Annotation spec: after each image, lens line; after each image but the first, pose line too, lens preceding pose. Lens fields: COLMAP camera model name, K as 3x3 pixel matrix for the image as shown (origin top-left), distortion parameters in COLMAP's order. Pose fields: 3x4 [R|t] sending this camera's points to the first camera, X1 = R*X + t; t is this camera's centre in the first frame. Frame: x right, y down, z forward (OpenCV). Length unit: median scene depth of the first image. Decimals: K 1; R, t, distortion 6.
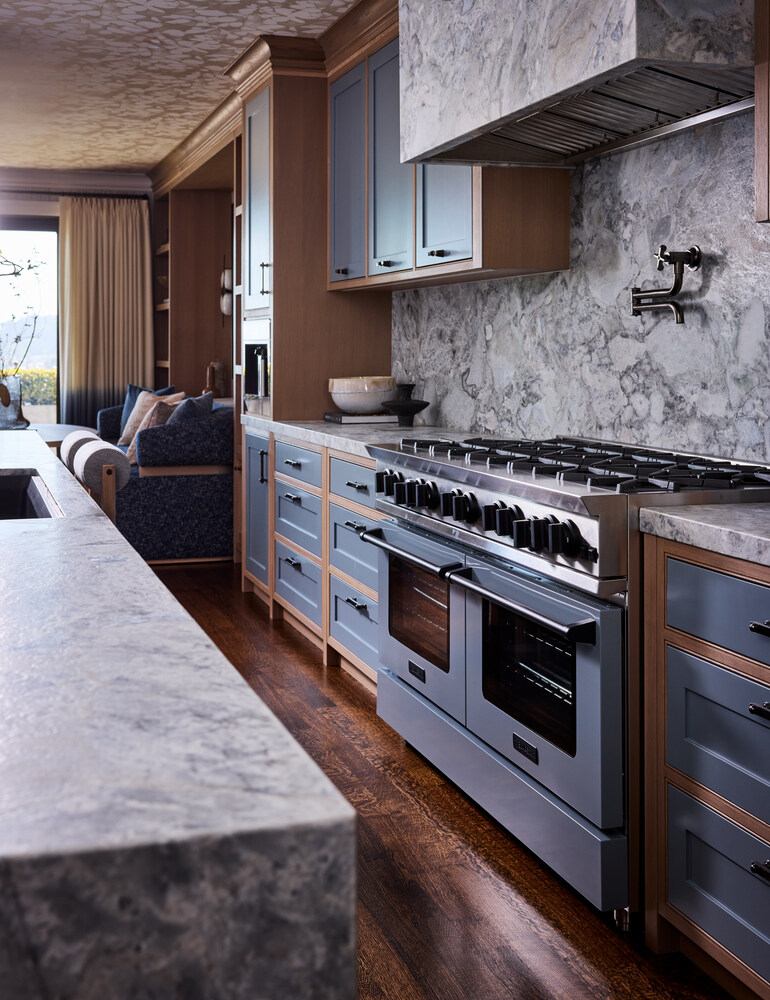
lens RADIAL K [[1272.9, 0, 384.7], [0, 1272.9, 491.5], [0, 0, 1]] dist [-0.175392, 0.000000]
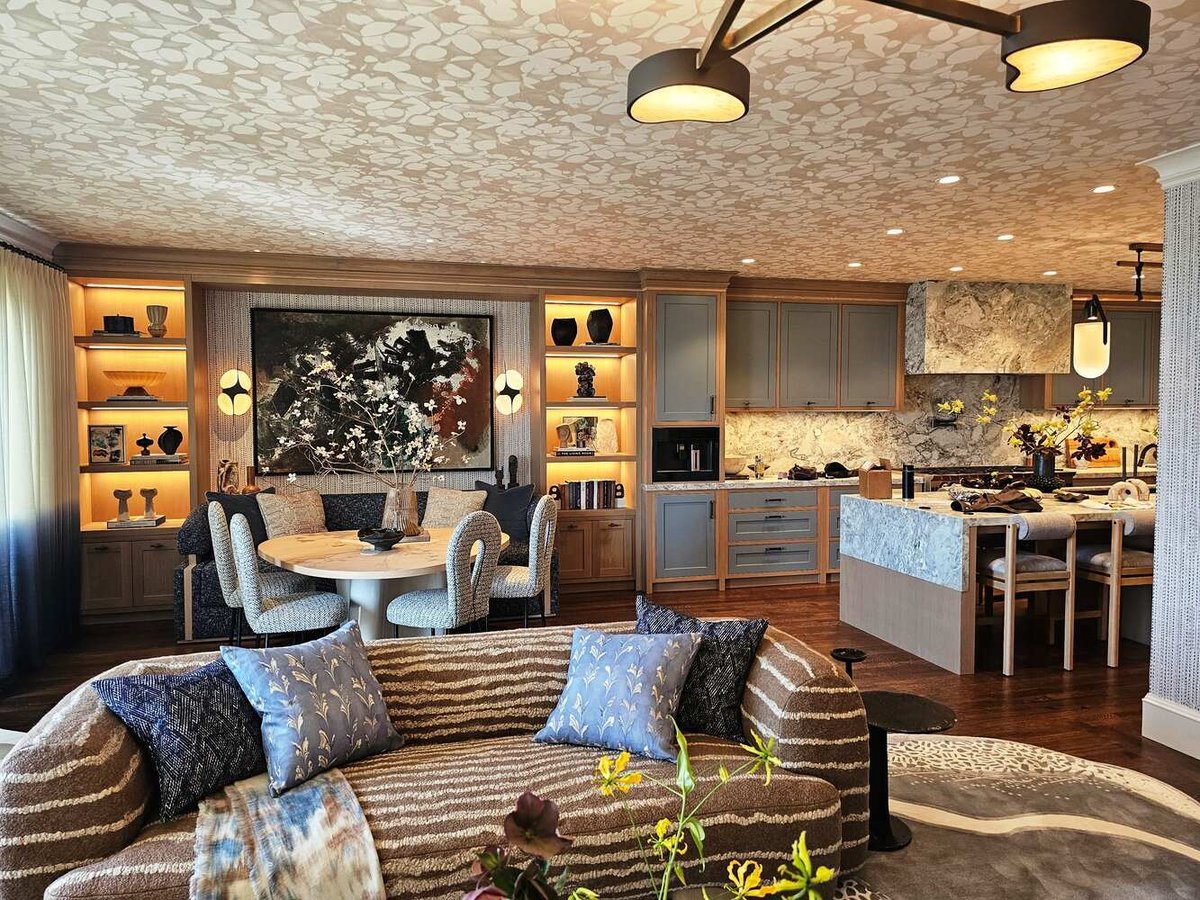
lens RADIAL K [[775.7, 0, 595.0], [0, 775.7, 451.9], [0, 0, 1]] dist [0.043556, -0.037303]
pose [[0.064936, -0.058540, 0.996171, -1.878207], [0.109636, 0.992653, 0.051187, -0.275230], [-0.991848, 0.105892, 0.070877, 1.722046]]
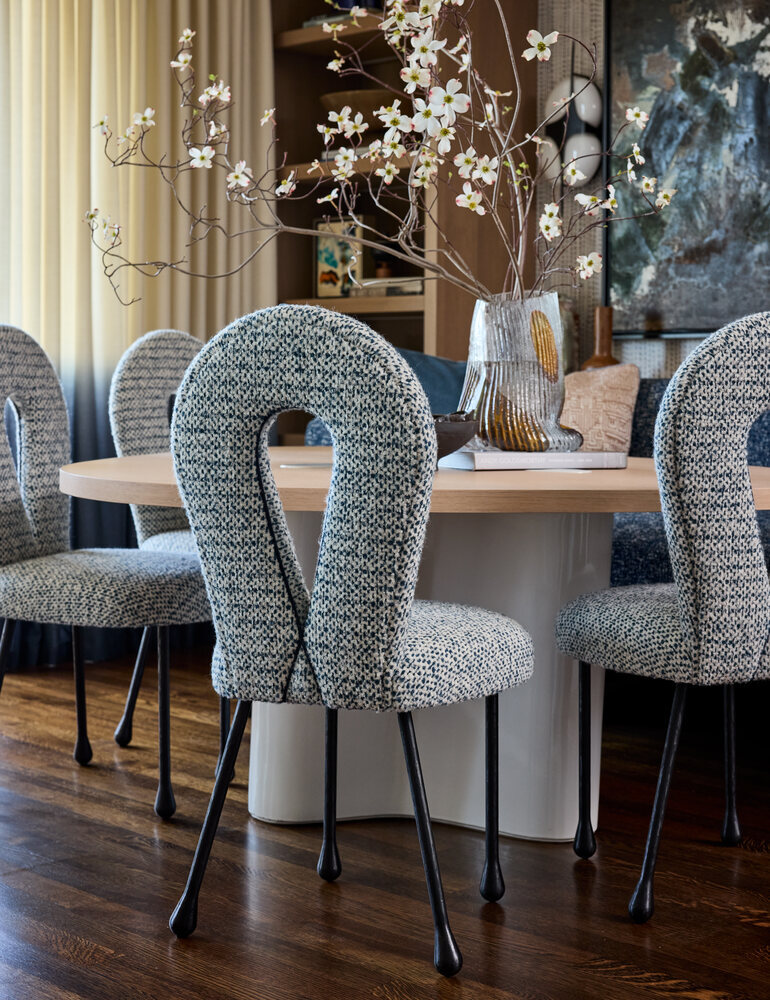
lens RADIAL K [[1736.8, 0, 394.0], [0, 1736.8, 398.3], [0, 0, 1]] dist [-0.008021, 0.000000]
pose [[0.887237, 0.003457, 0.461301, -1.118559], [0.039959, 0.995638, -0.084315, -0.054559], [-0.459580, 0.093240, 0.883229, 1.354428]]
